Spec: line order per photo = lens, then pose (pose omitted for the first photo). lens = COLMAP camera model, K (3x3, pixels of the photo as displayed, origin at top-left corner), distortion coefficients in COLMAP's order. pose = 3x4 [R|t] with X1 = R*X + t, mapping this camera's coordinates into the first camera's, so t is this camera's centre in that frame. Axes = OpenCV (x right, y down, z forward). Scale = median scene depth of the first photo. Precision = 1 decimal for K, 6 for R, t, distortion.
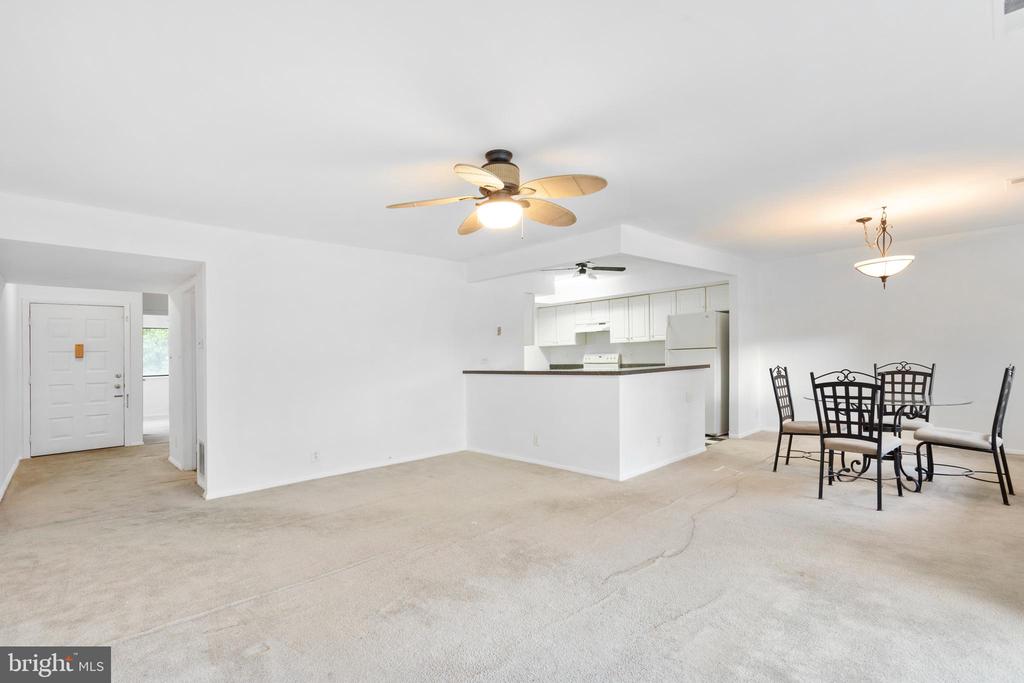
lens RADIAL K [[455.3, 0, 540.1], [0, 455.3, 362.6], [0, 0, 1]] dist [0.000682, 0.000350]
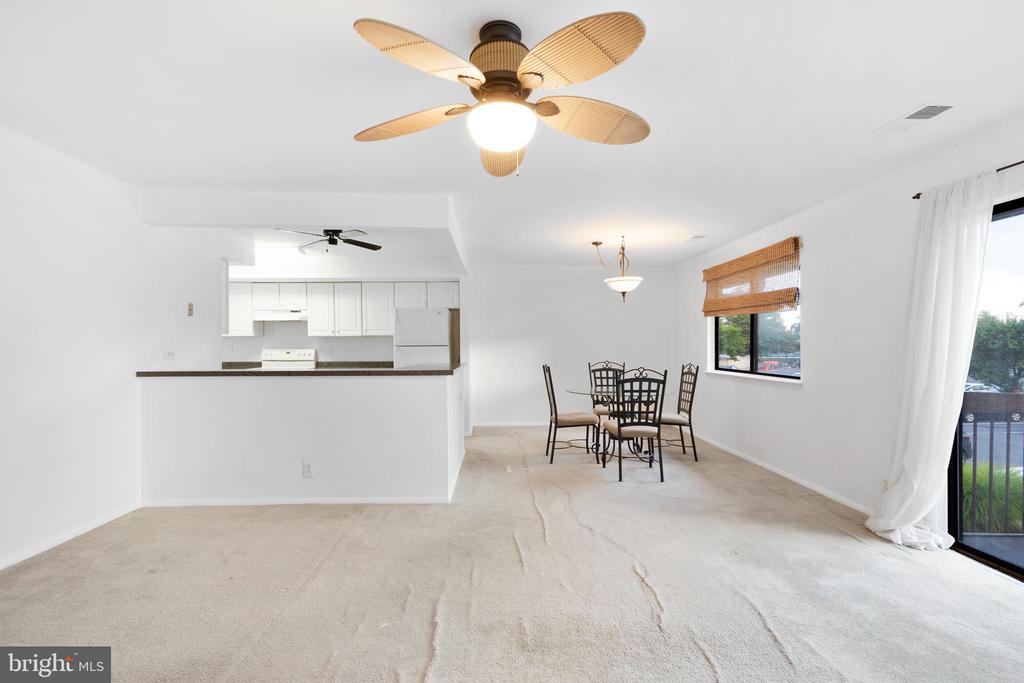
lens RADIAL K [[455.3, 0, 540.1], [0, 455.3, 362.6], [0, 0, 1]] dist [0.000682, 0.000350]
pose [[0.709113, 0.003475, 0.705087, -0.195389], [-0.006302, 0.999979, 0.001409, 0.001460], [-0.705067, -0.005443, 0.709120, 0.197789]]
